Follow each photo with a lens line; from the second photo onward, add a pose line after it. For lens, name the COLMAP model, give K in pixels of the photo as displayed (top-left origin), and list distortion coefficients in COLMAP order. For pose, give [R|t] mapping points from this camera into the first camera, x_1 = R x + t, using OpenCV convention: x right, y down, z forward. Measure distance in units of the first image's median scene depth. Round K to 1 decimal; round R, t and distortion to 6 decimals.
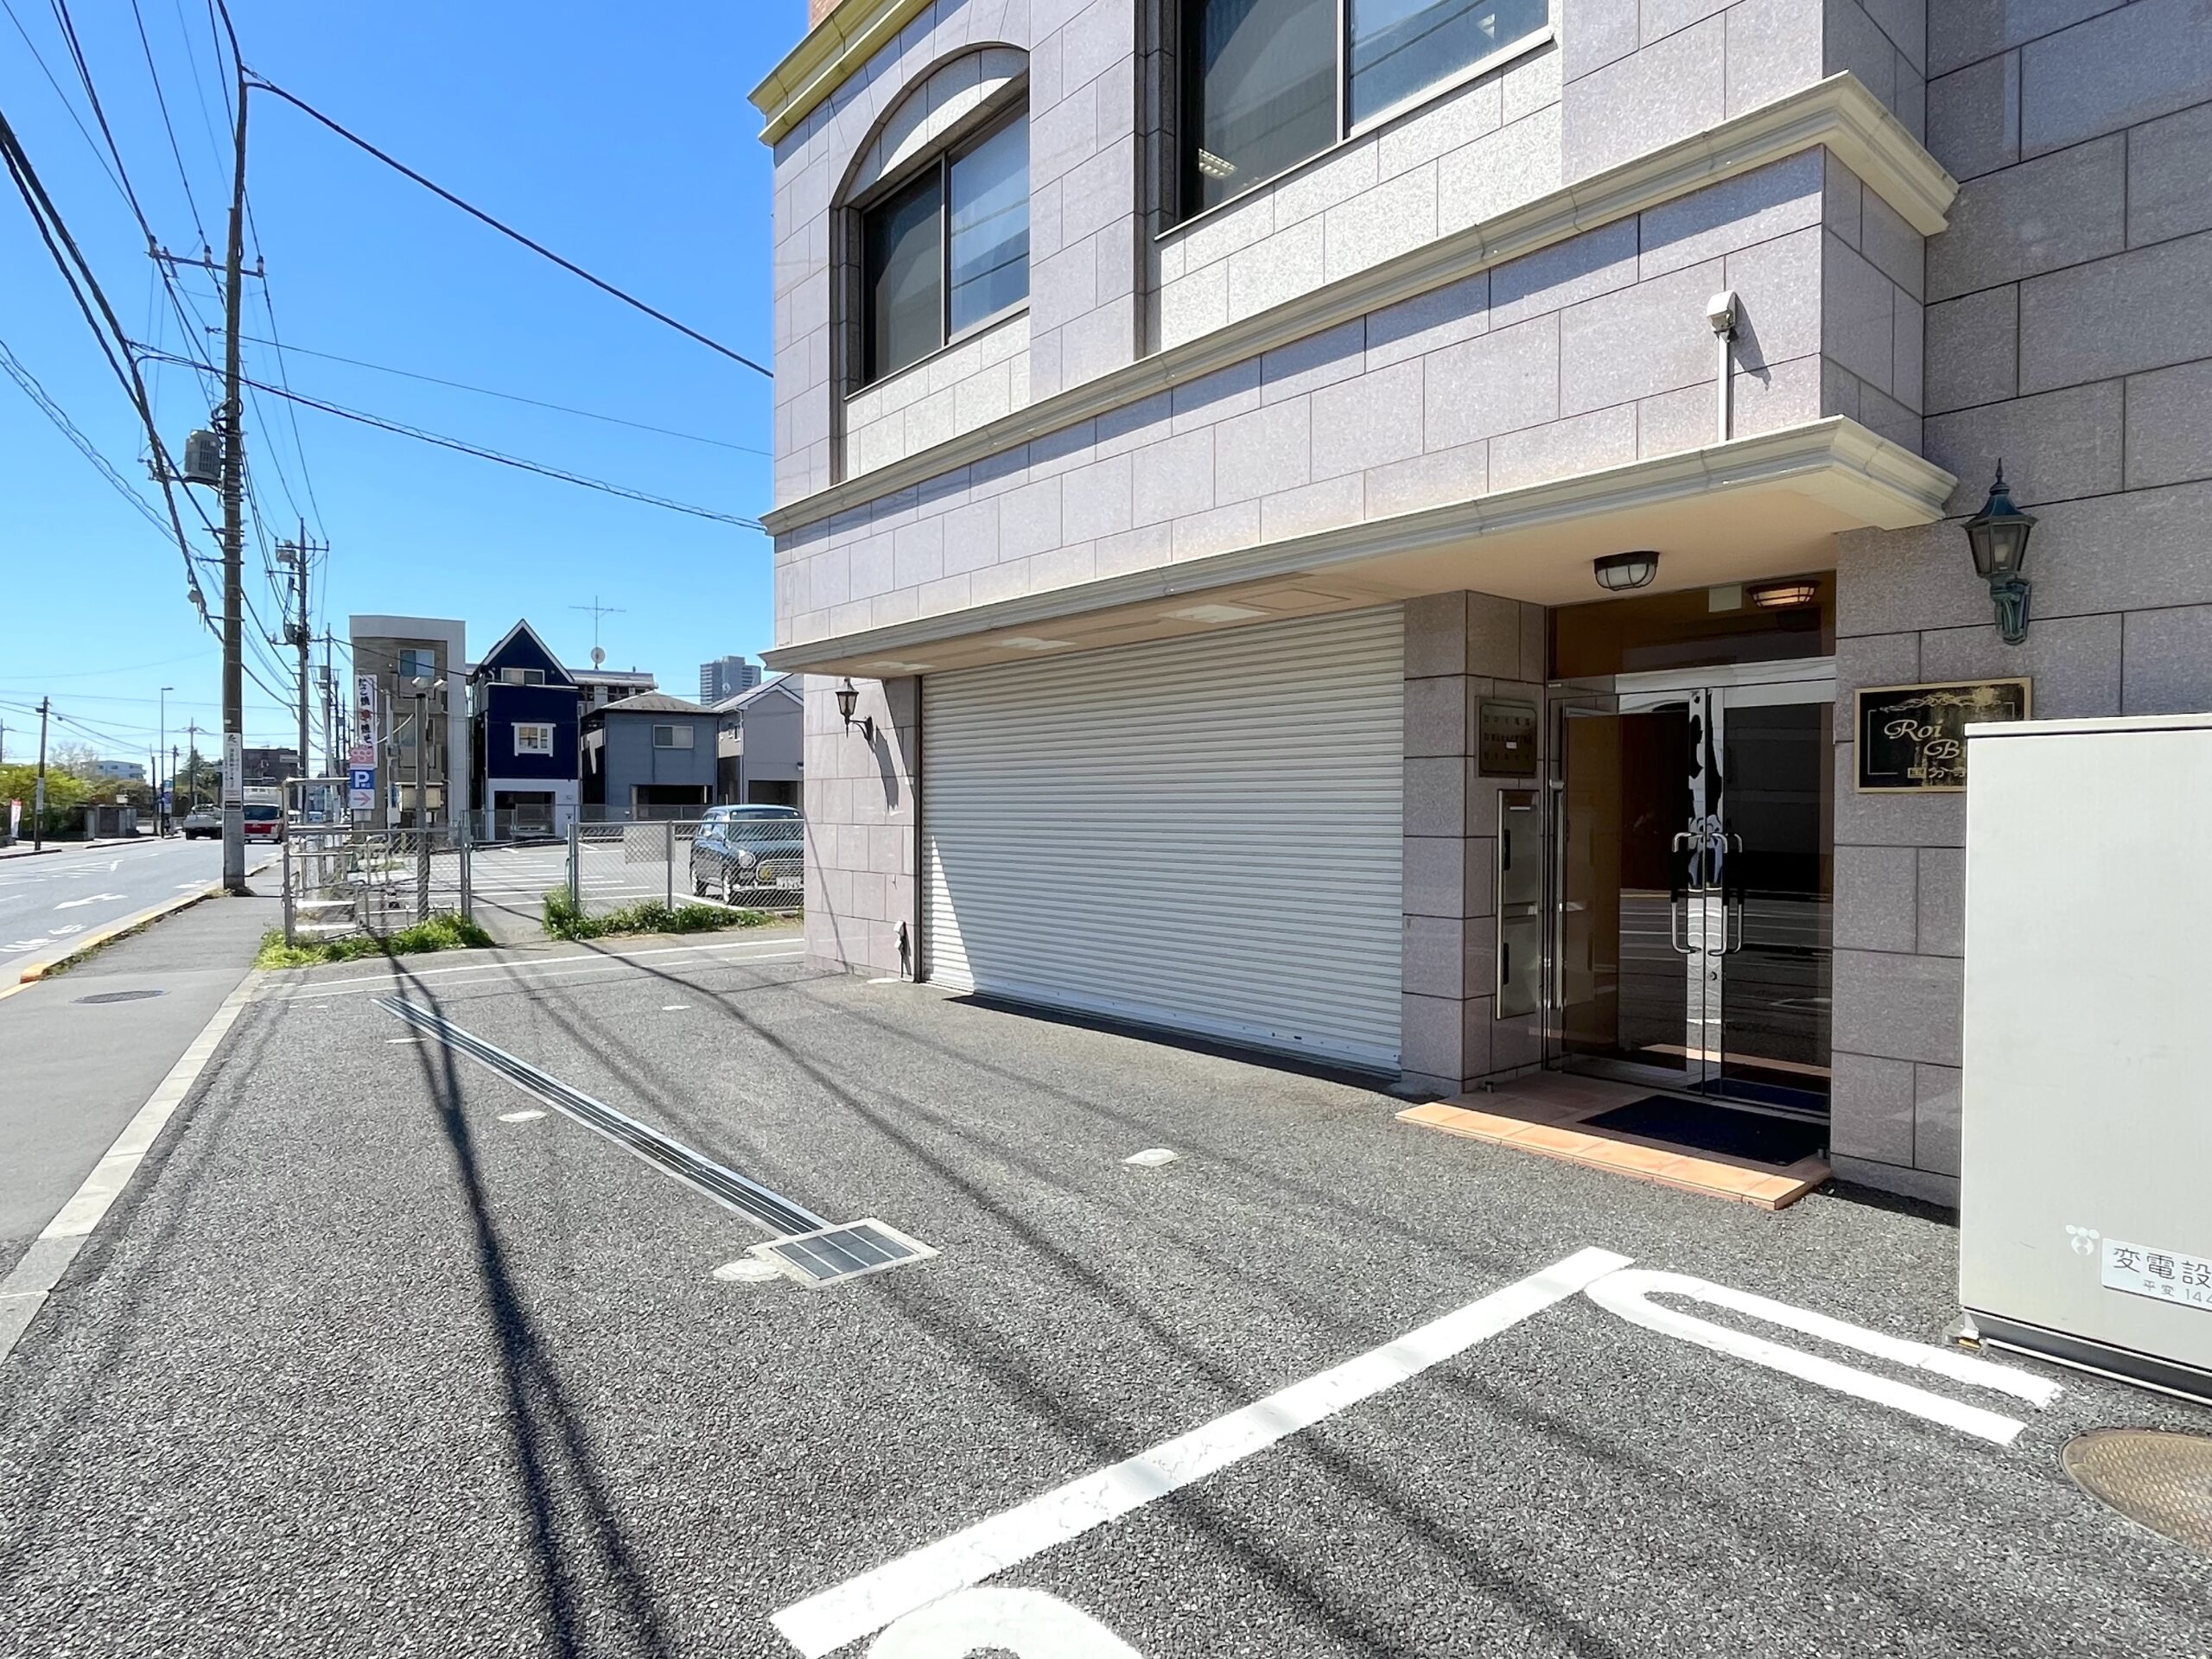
lens RADIAL K [[1245.3, 0, 1102.5], [0, 1245.3, 829.8], [0, 0, 1]] dist [-0.005867, -0.001827]
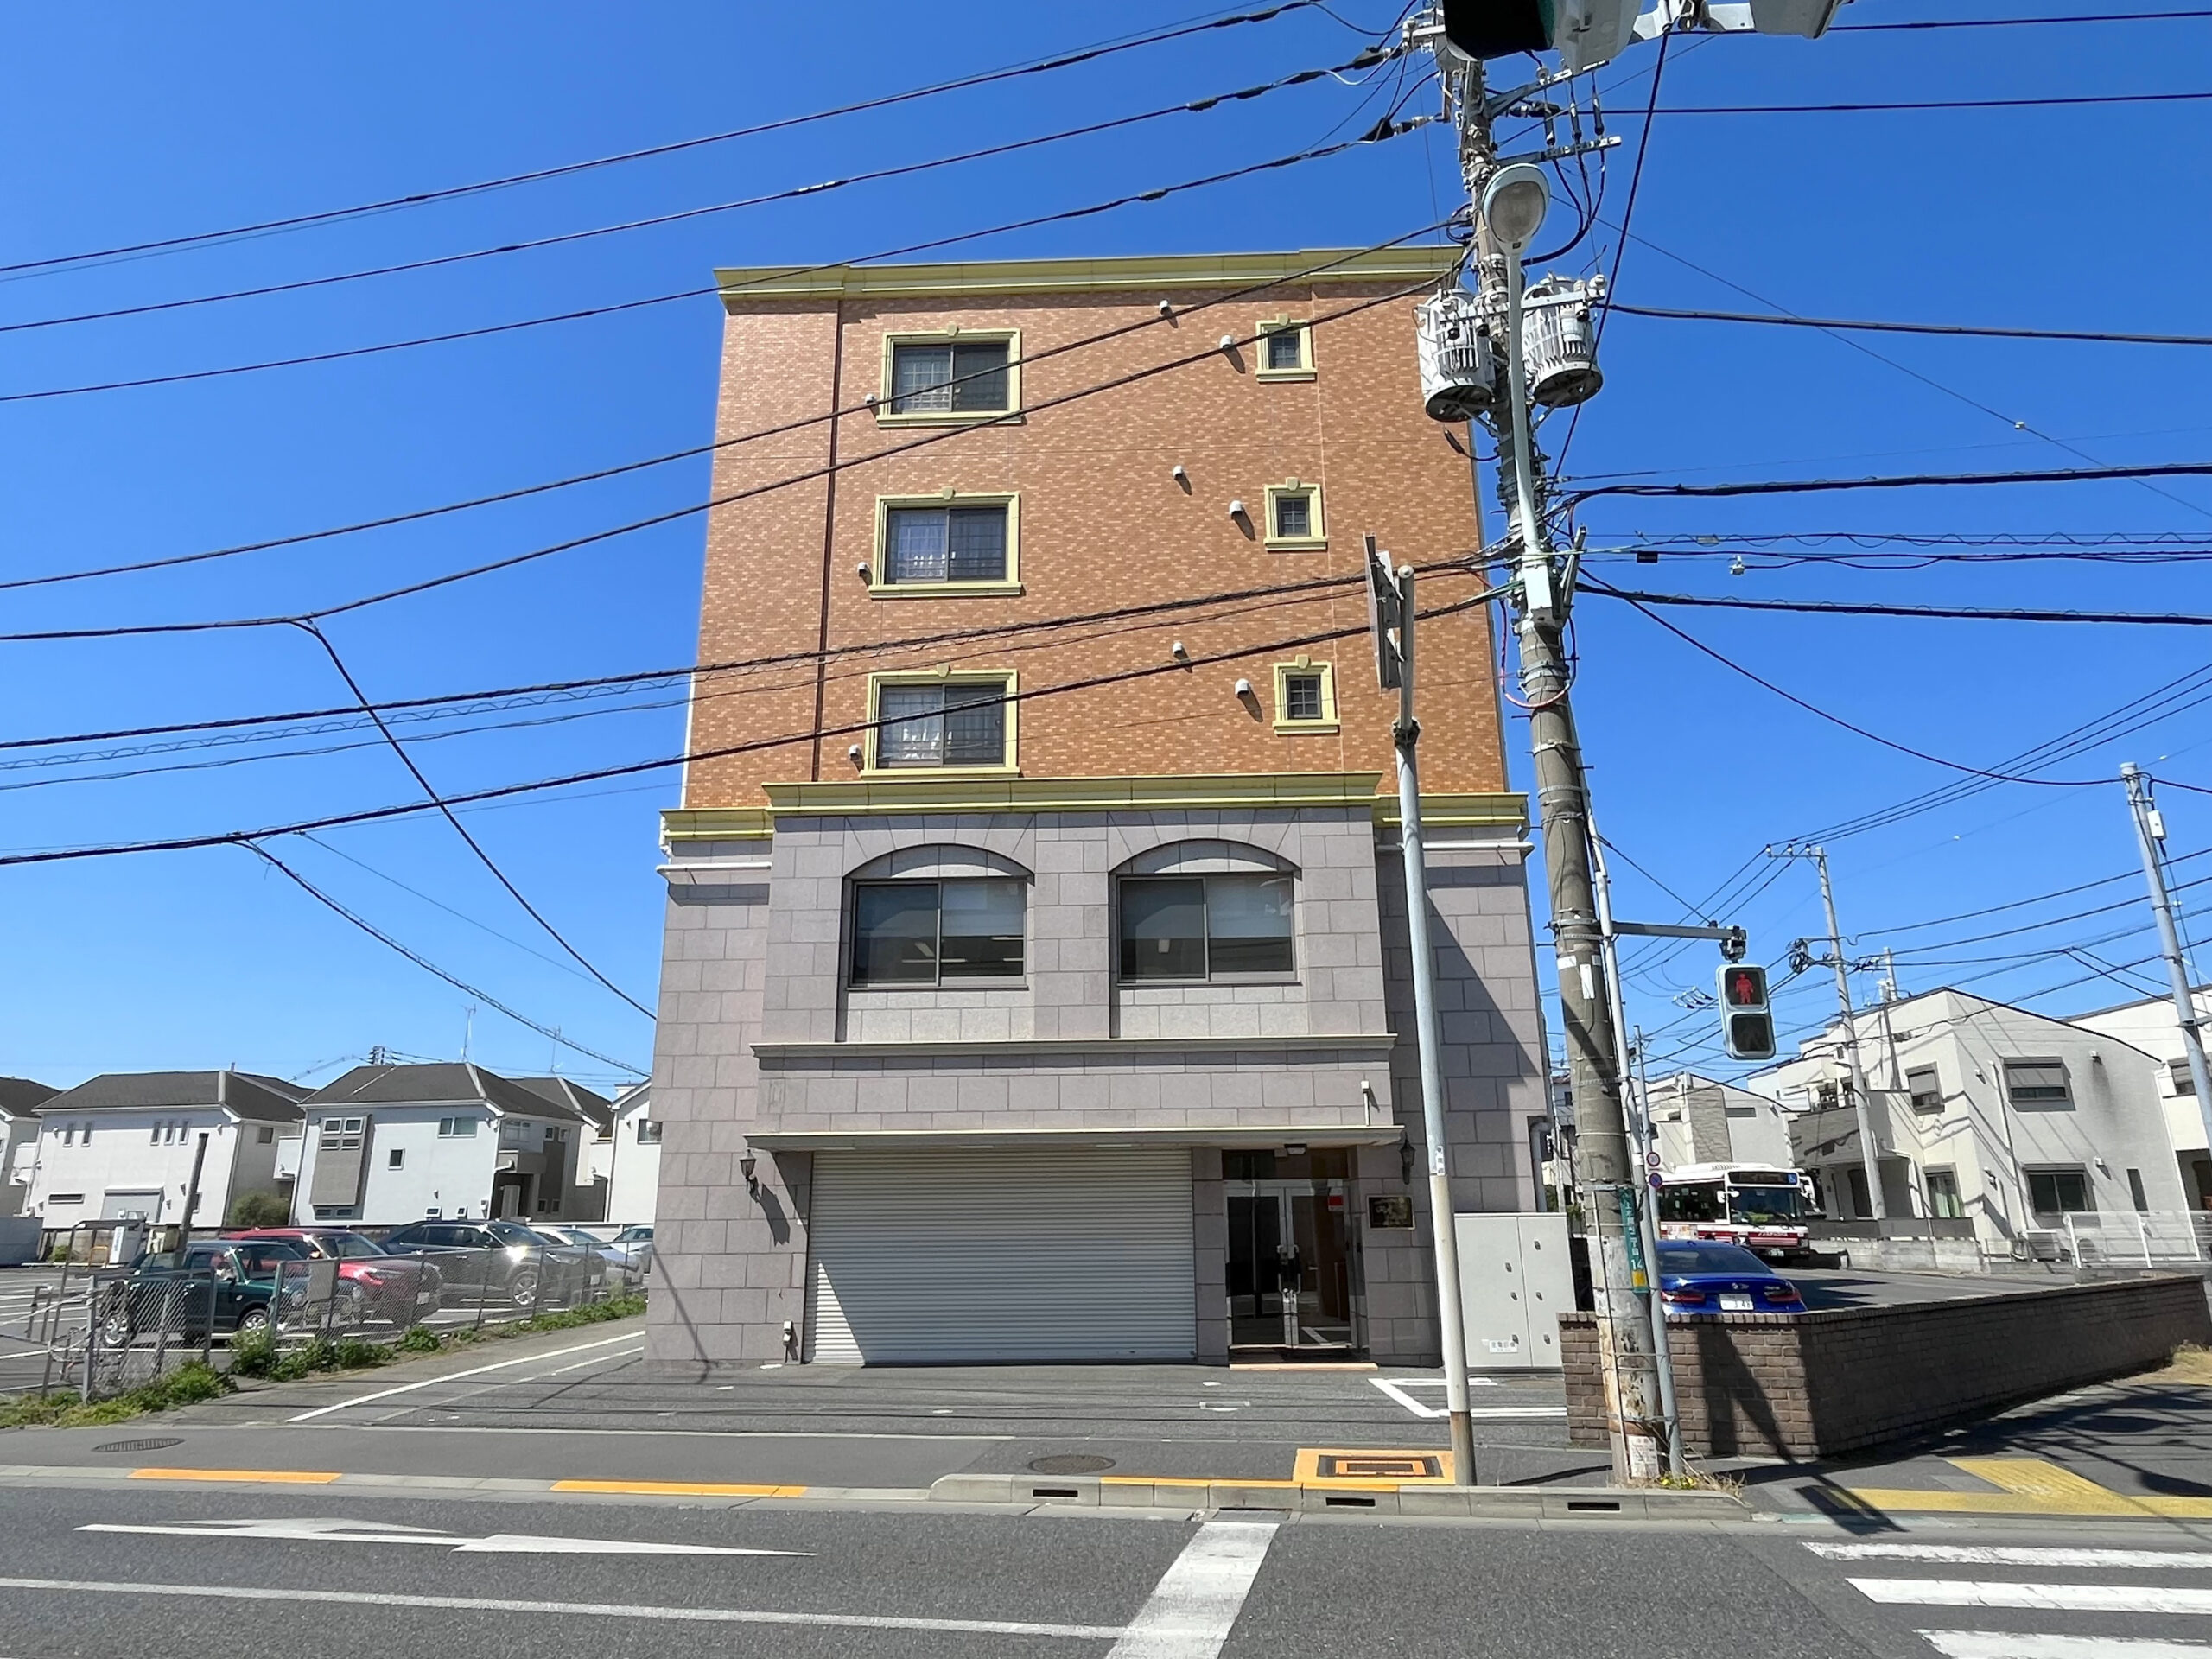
lens RADIAL K [[1337.4, 0, 1105.4], [0, 1337.4, 814.8], [0, 0, 1]] dist [-0.006435, 0.005213]
pose [[0.670540, 0.207831, 0.712168, -1.701529], [0.023112, 0.953640, -0.300061, -0.022630], [-0.741514, 0.217662, 0.634650, -0.607914]]
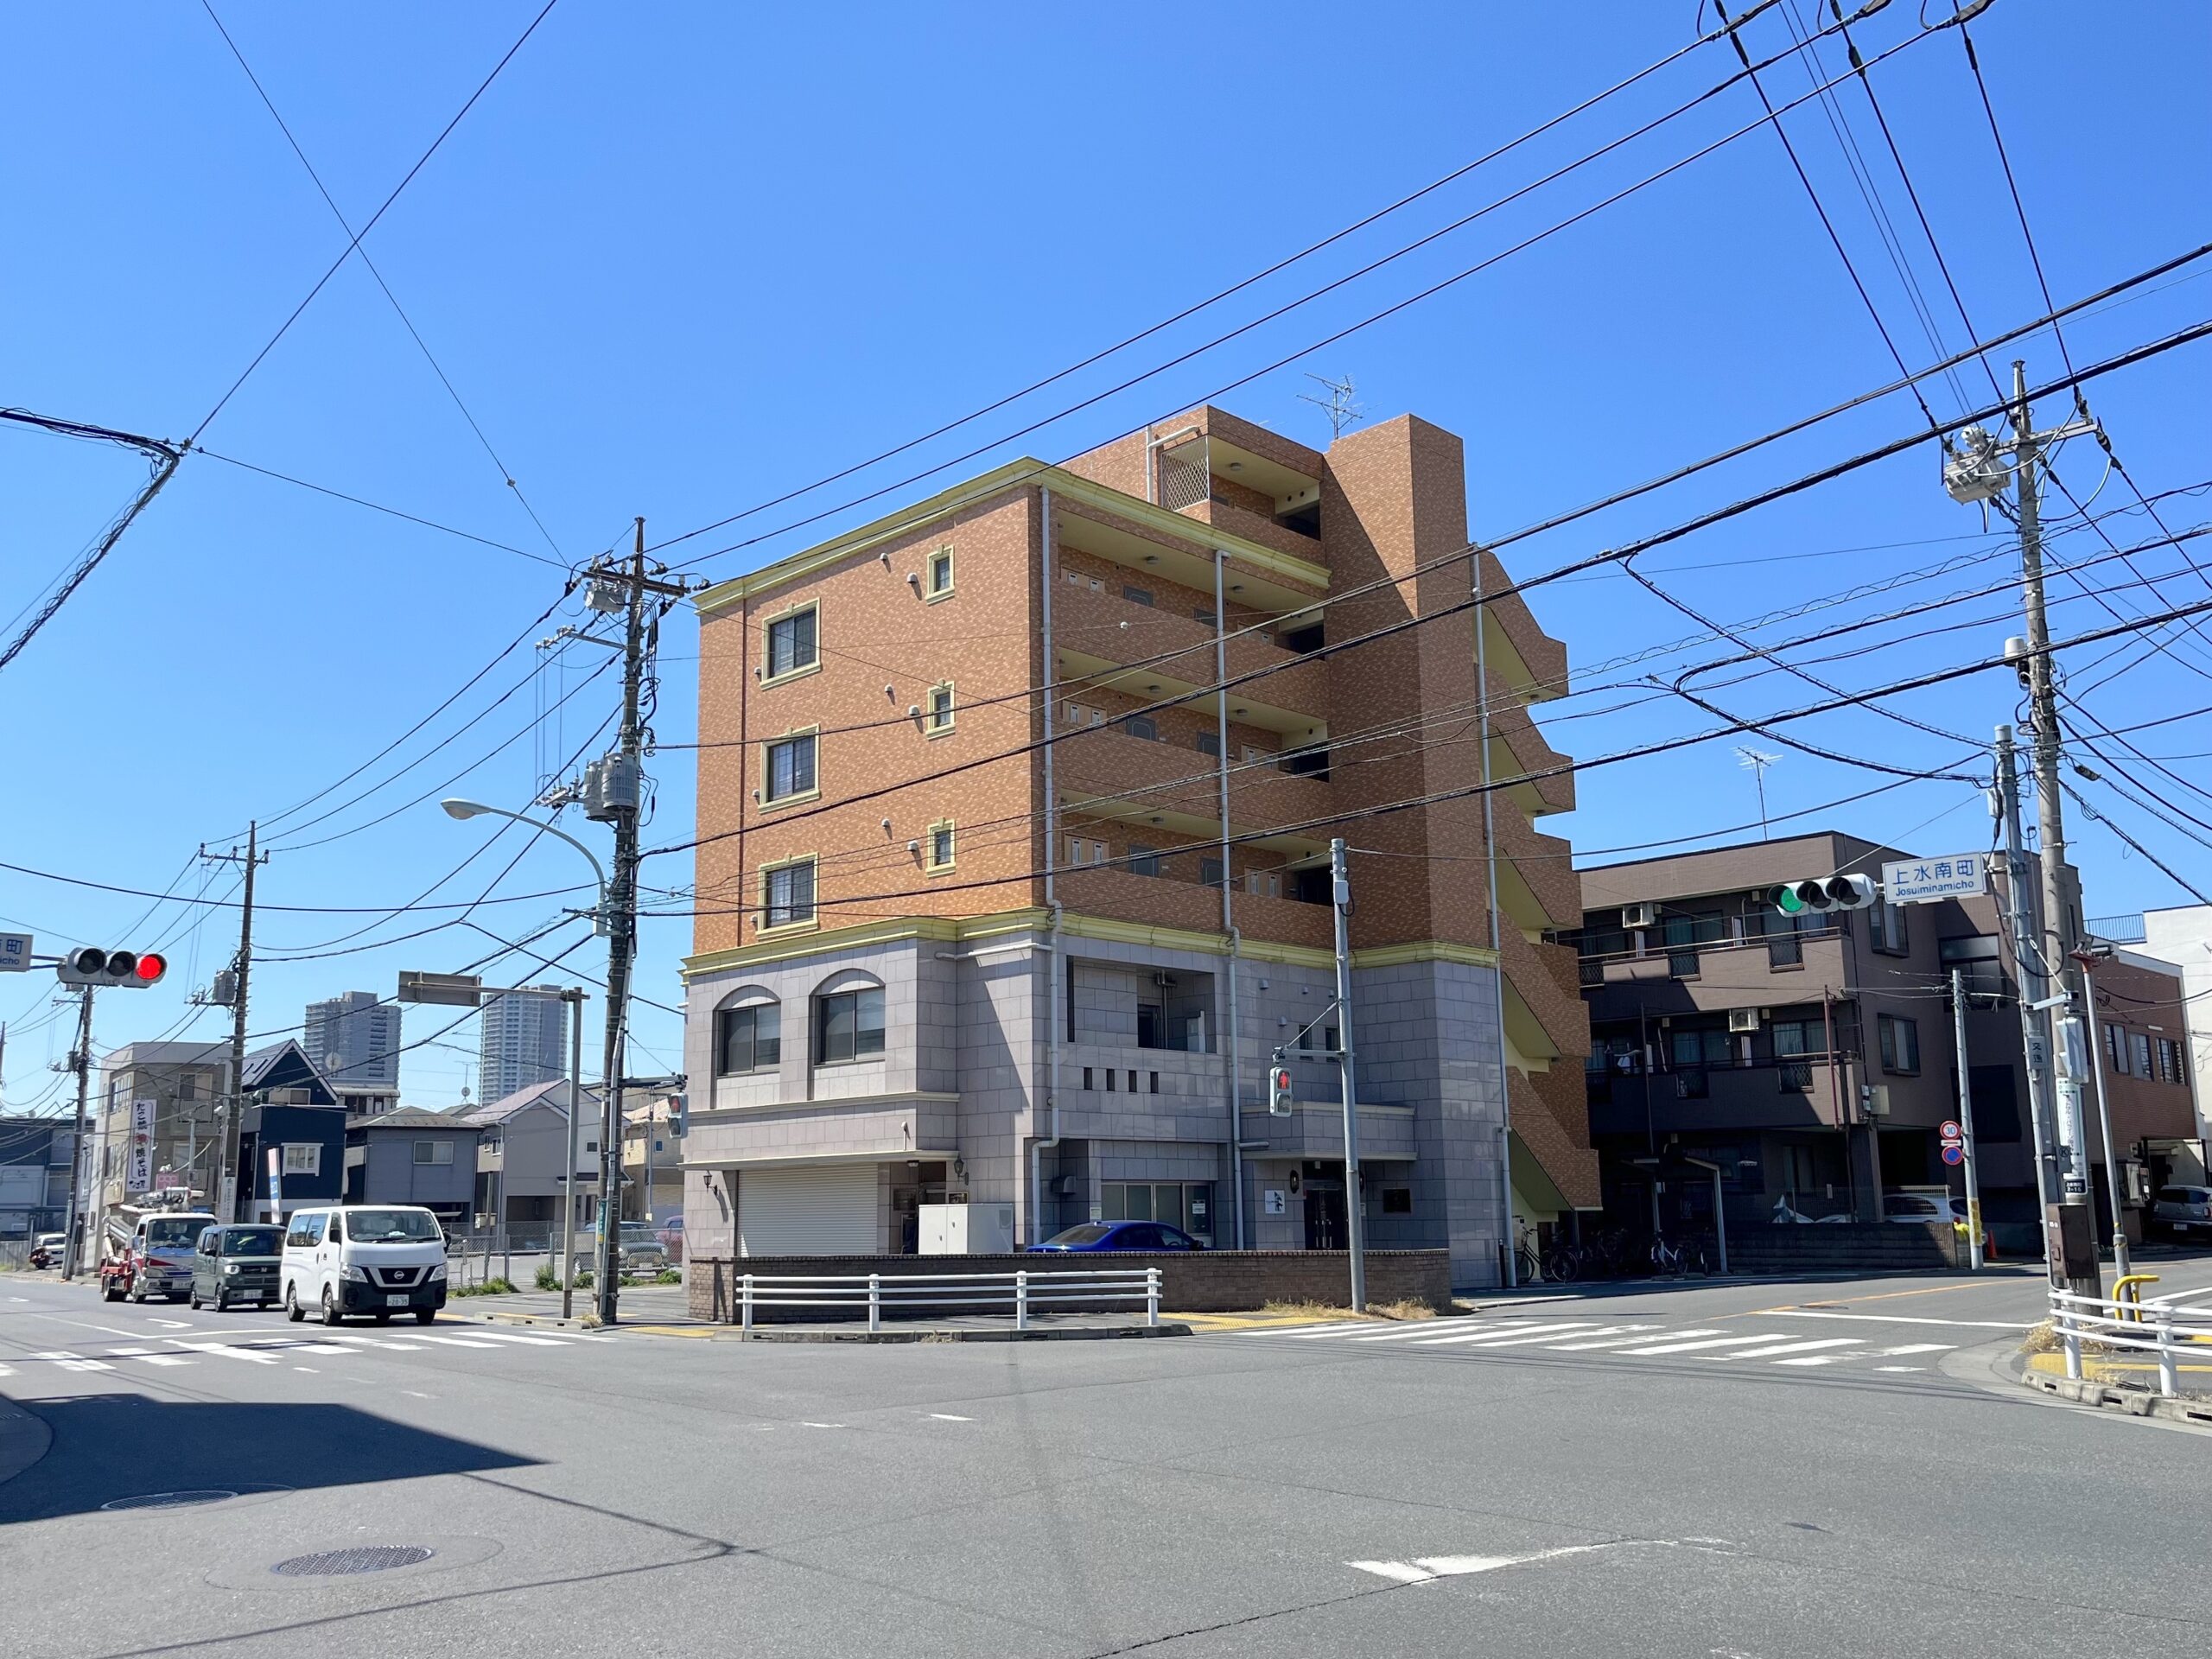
lens RADIAL K [[1906.6, 0, 1107.8], [0, 1906.6, 834.2], [0, 0, 1]] dist [0.007012, -0.010621]
pose [[0.995513, -0.000028, 0.094623, 0.359282], [0.020109, 0.977221, -0.211269, 0.071404], [-0.092461, 0.212224, 0.972837, -4.524552]]
